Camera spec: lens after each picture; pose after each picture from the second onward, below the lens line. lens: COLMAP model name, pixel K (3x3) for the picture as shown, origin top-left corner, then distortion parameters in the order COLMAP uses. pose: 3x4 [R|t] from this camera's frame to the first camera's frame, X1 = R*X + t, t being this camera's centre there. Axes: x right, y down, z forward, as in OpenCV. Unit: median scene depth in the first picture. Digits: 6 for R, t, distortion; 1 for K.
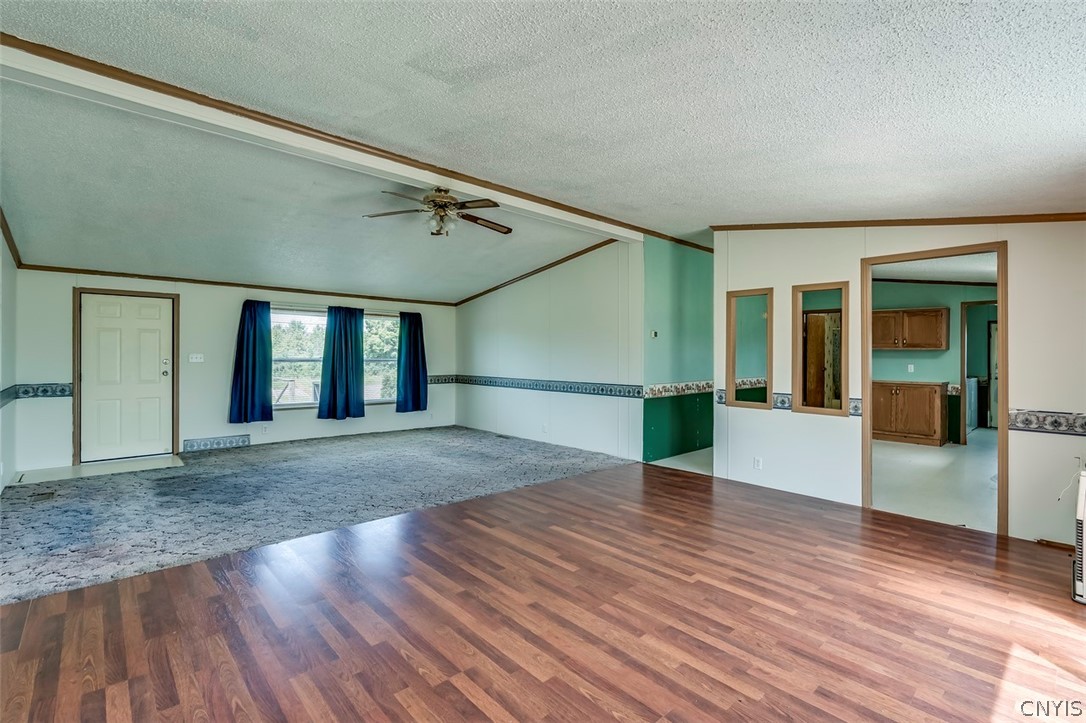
lens RADIAL K [[488.9, 0, 544.3], [0, 488.9, 357.4], [0, 0, 1]] dist [-0.009272, 0.000228]
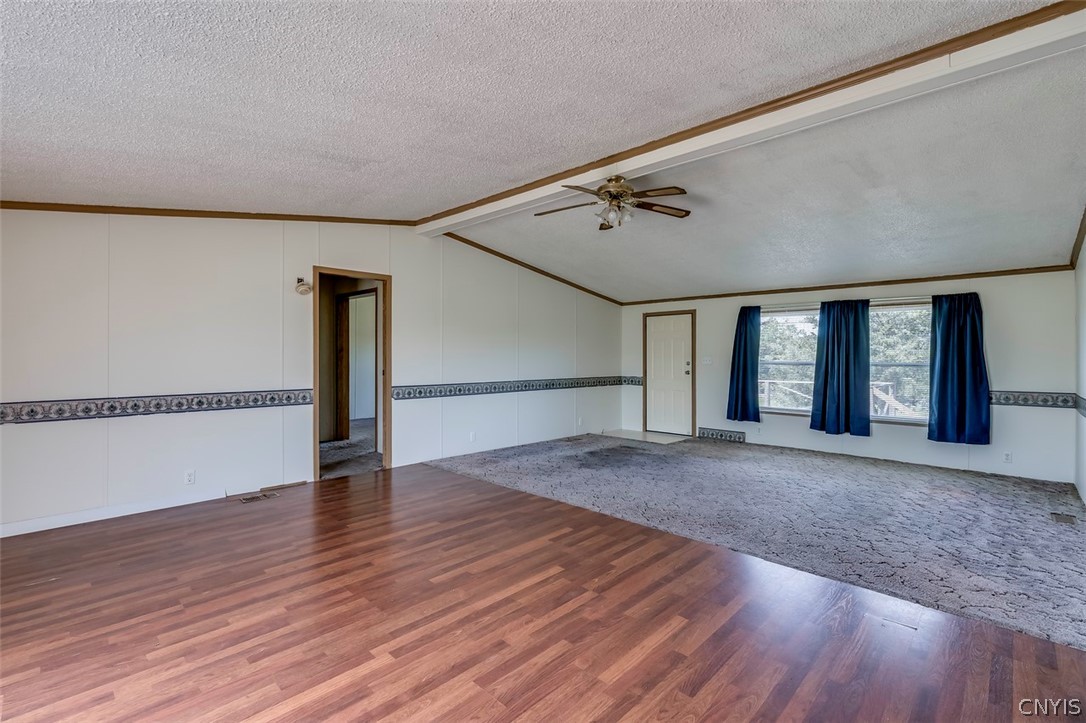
lens RADIAL K [[488.9, 0, 544.9], [0, 488.9, 358.7], [0, 0, 1]] dist [-0.009272, 0.000228]
pose [[0.068582, -0.003774, -0.997638, 0.523706], [-0.007907, 0.999959, -0.004326, 0.005514], [0.997614, 0.008185, 0.068549, 0.591897]]
